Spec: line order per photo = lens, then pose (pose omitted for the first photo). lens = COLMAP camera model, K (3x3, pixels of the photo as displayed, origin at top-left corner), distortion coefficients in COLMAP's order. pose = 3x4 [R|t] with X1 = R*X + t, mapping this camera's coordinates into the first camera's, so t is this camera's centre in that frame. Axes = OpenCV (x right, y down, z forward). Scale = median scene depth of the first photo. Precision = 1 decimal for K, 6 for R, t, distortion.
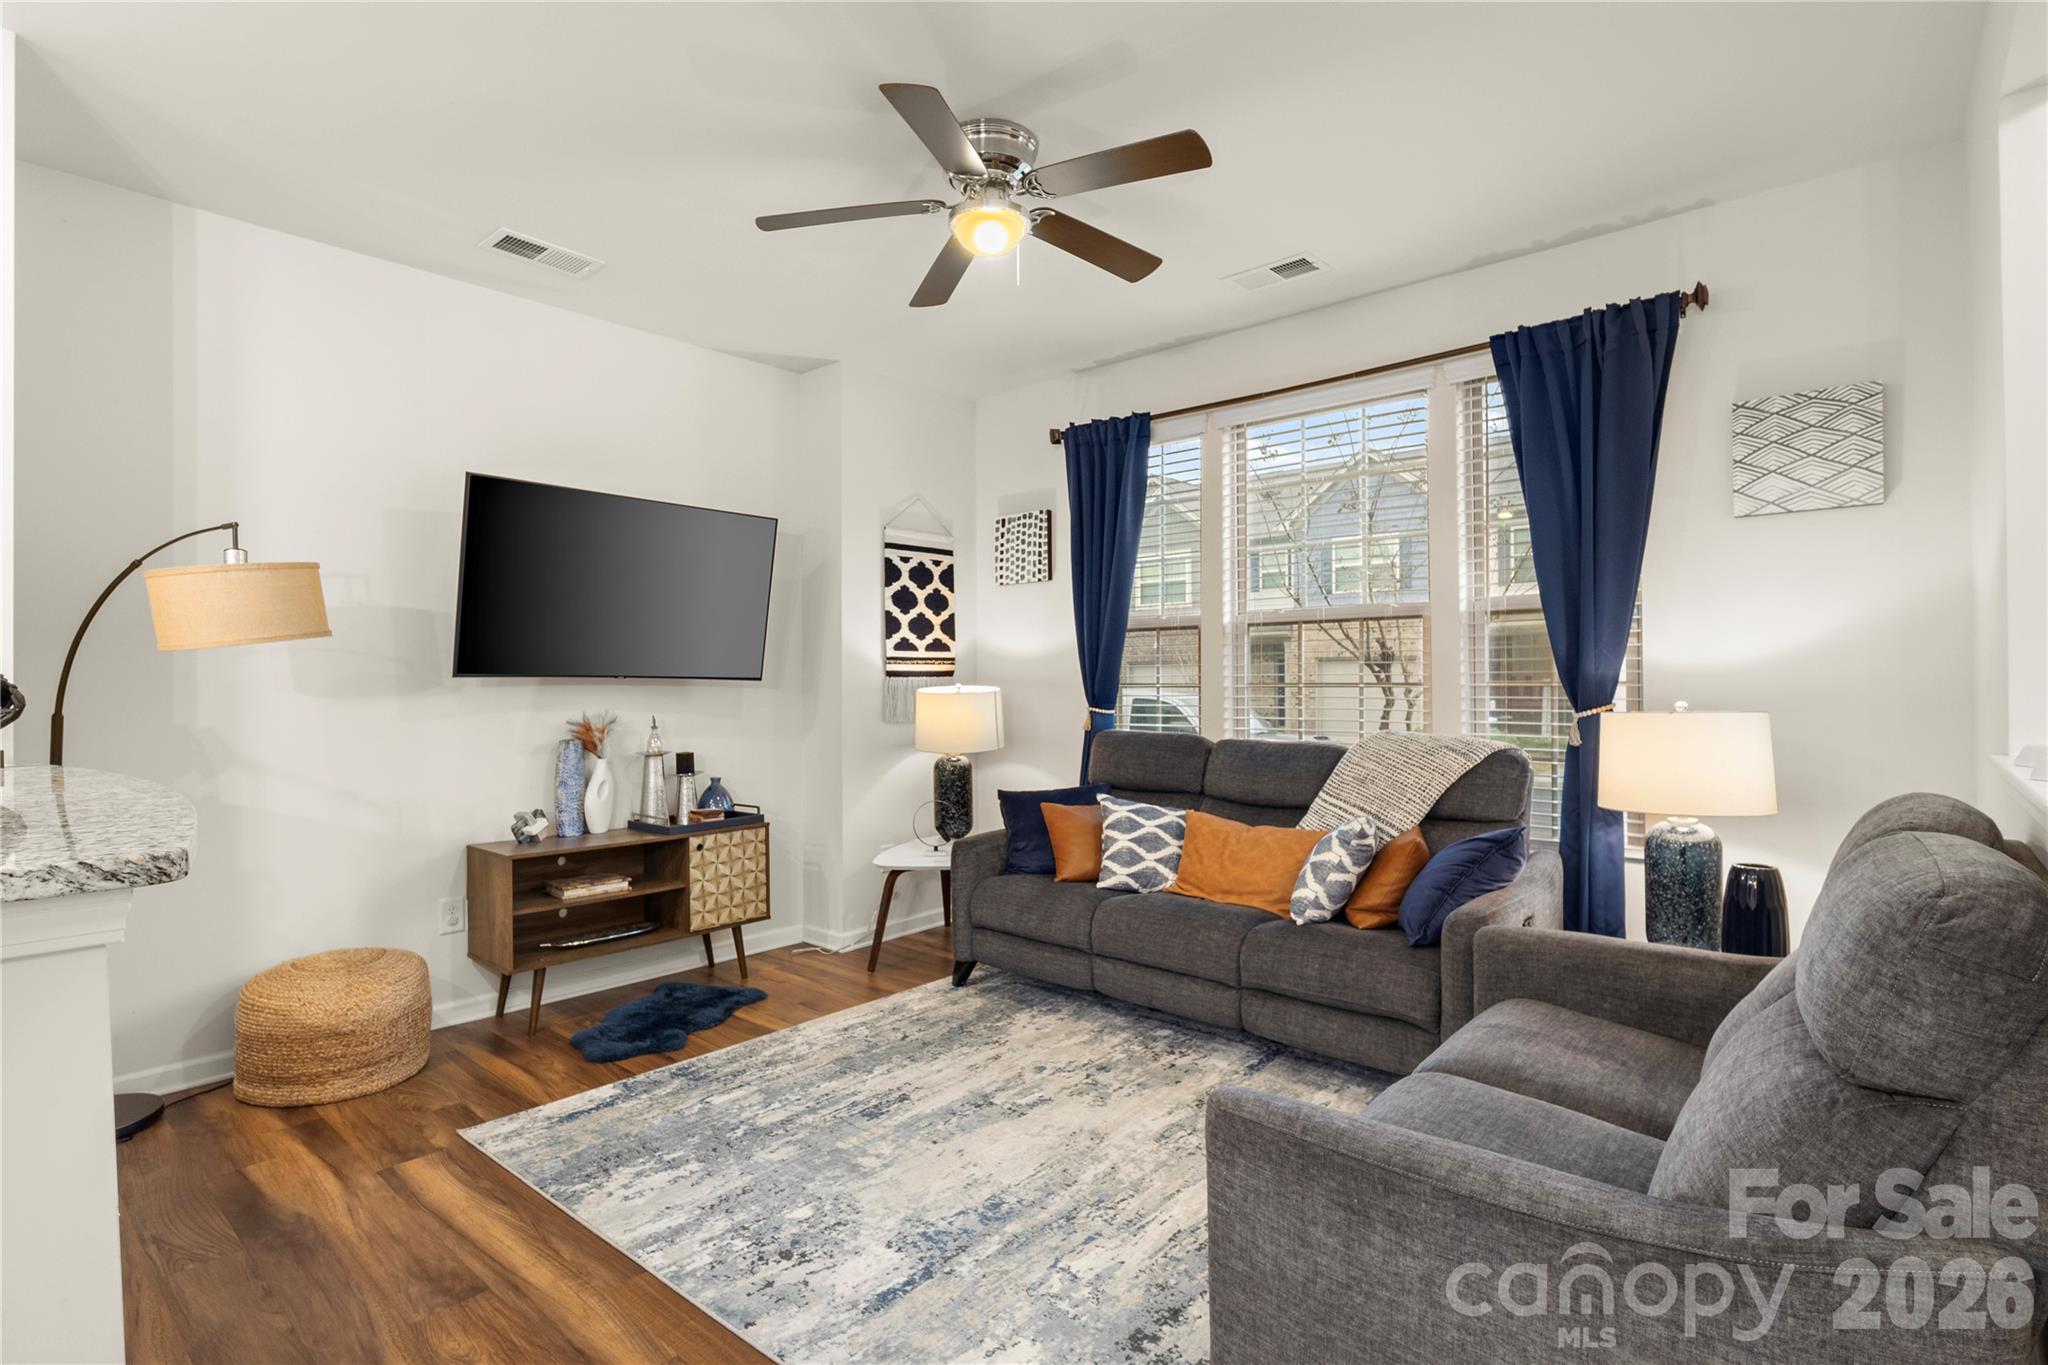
lens RADIAL K [[993.5, 0, 1019.8], [0, 993.5, 680.9], [0, 0, 1]] dist [-0.000300, -0.000103]
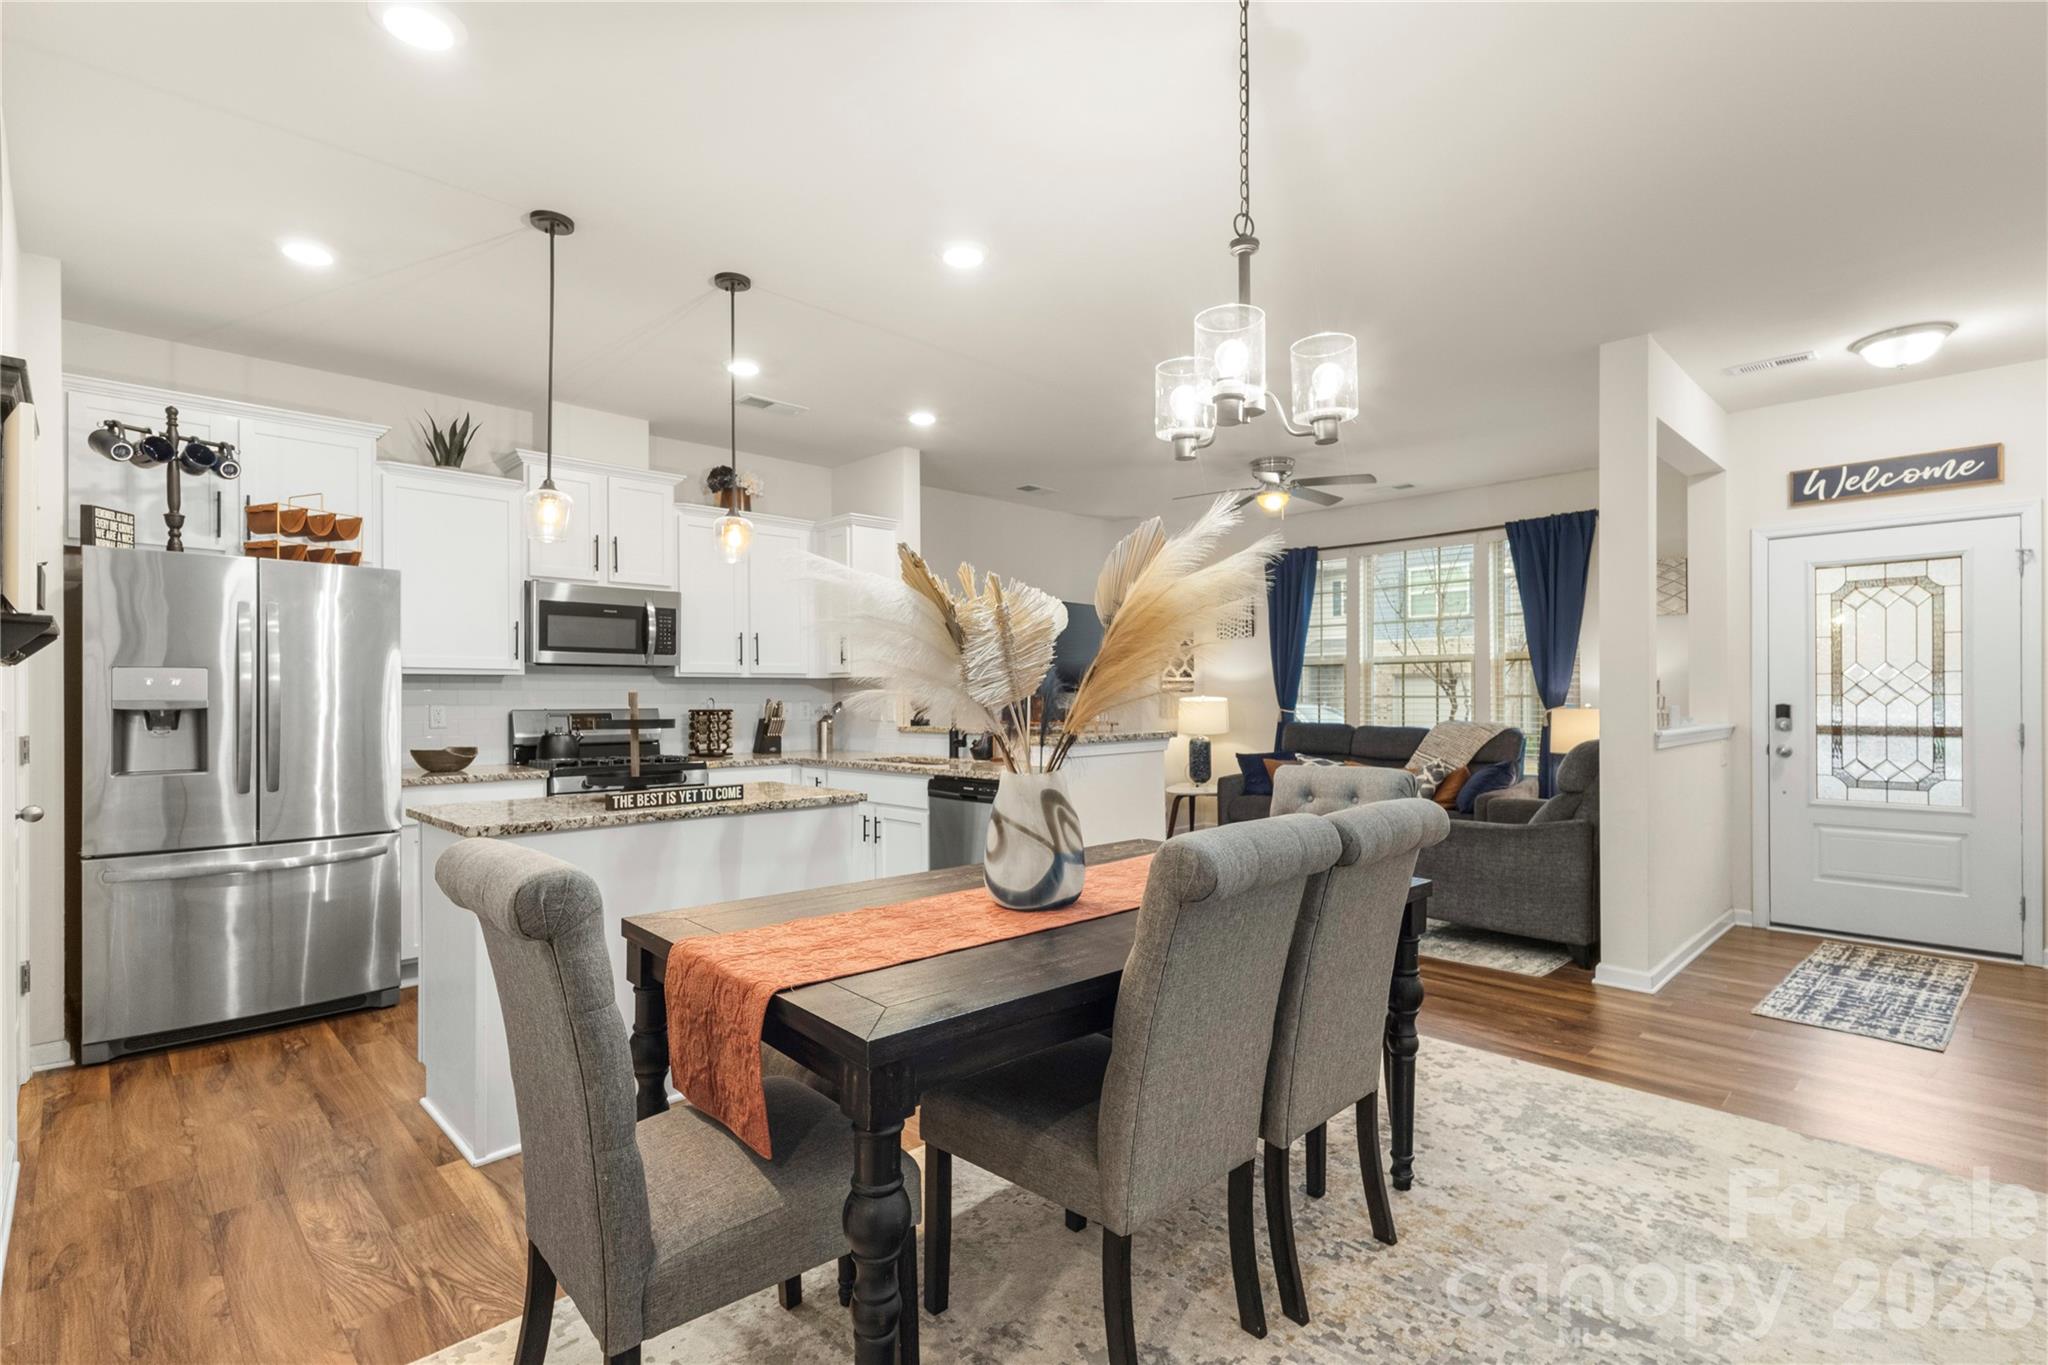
lens RADIAL K [[958.7, 0, 1023.6], [0, 958.7, 696.5], [0, 0, 1]] dist [0.011280, 0.001060]
pose [[0.997172, 0.002046, -0.075125, -0.337055], [-0.001899, 0.999996, 0.002027, 0.001642], [0.075129, -0.001879, 0.997172, -0.975068]]
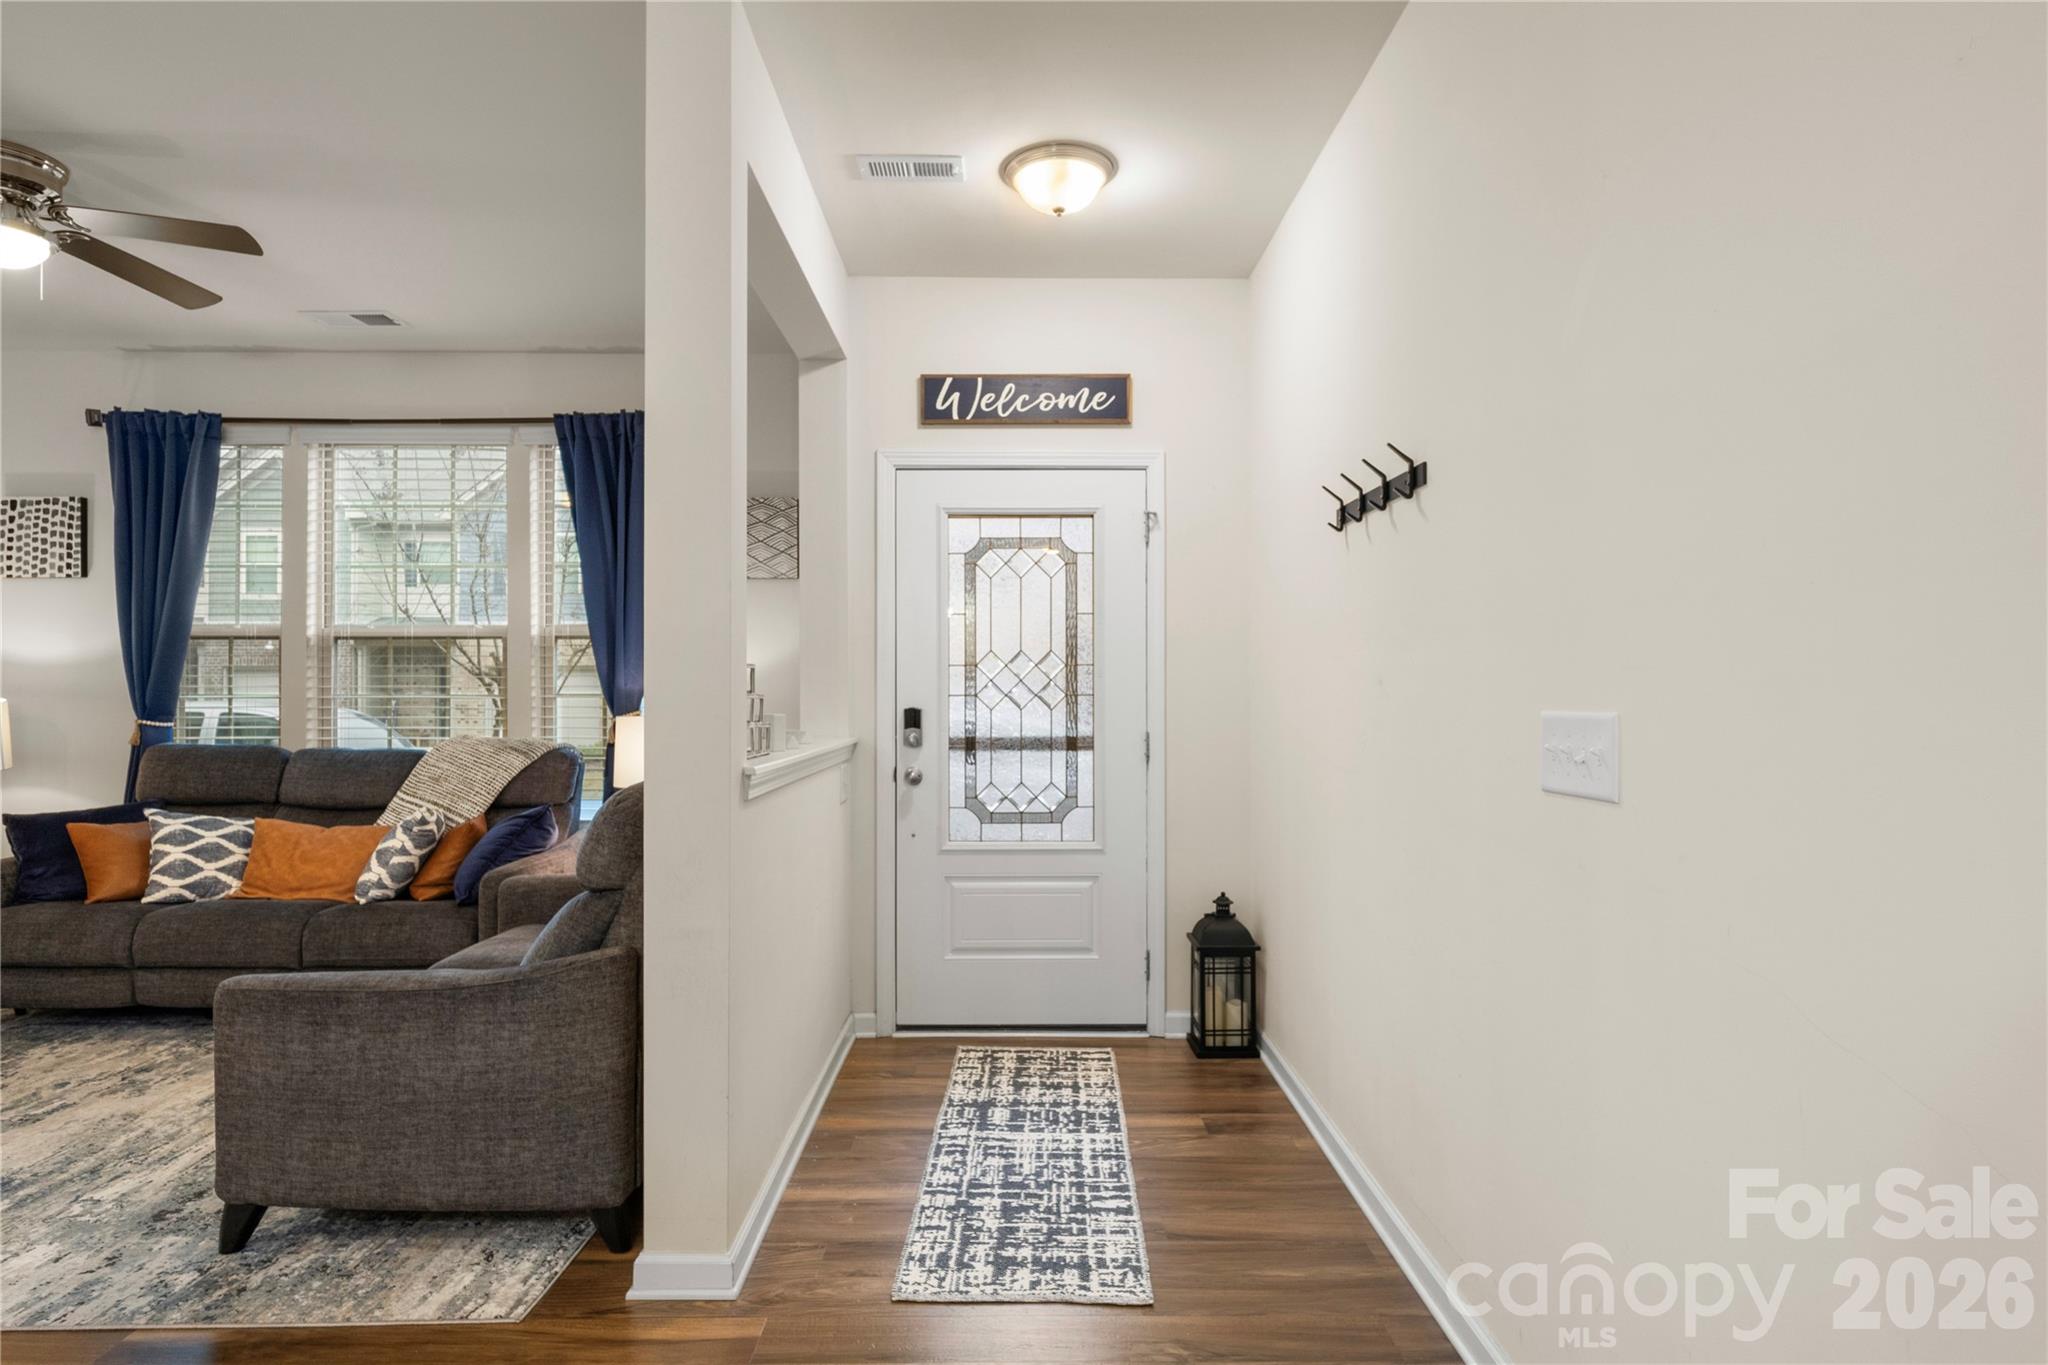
lens RADIAL K [[1107.6, 0, 1033.5], [0, 1107.6, 685.1], [0, 0, 1]] dist [0.002447, -0.001893]
pose [[0.742369, 0.008289, 0.669940, -0.003395], [-0.004046, 0.999961, -0.007889, -0.001430], [-0.669979, 0.003146, 0.742373, -0.410129]]
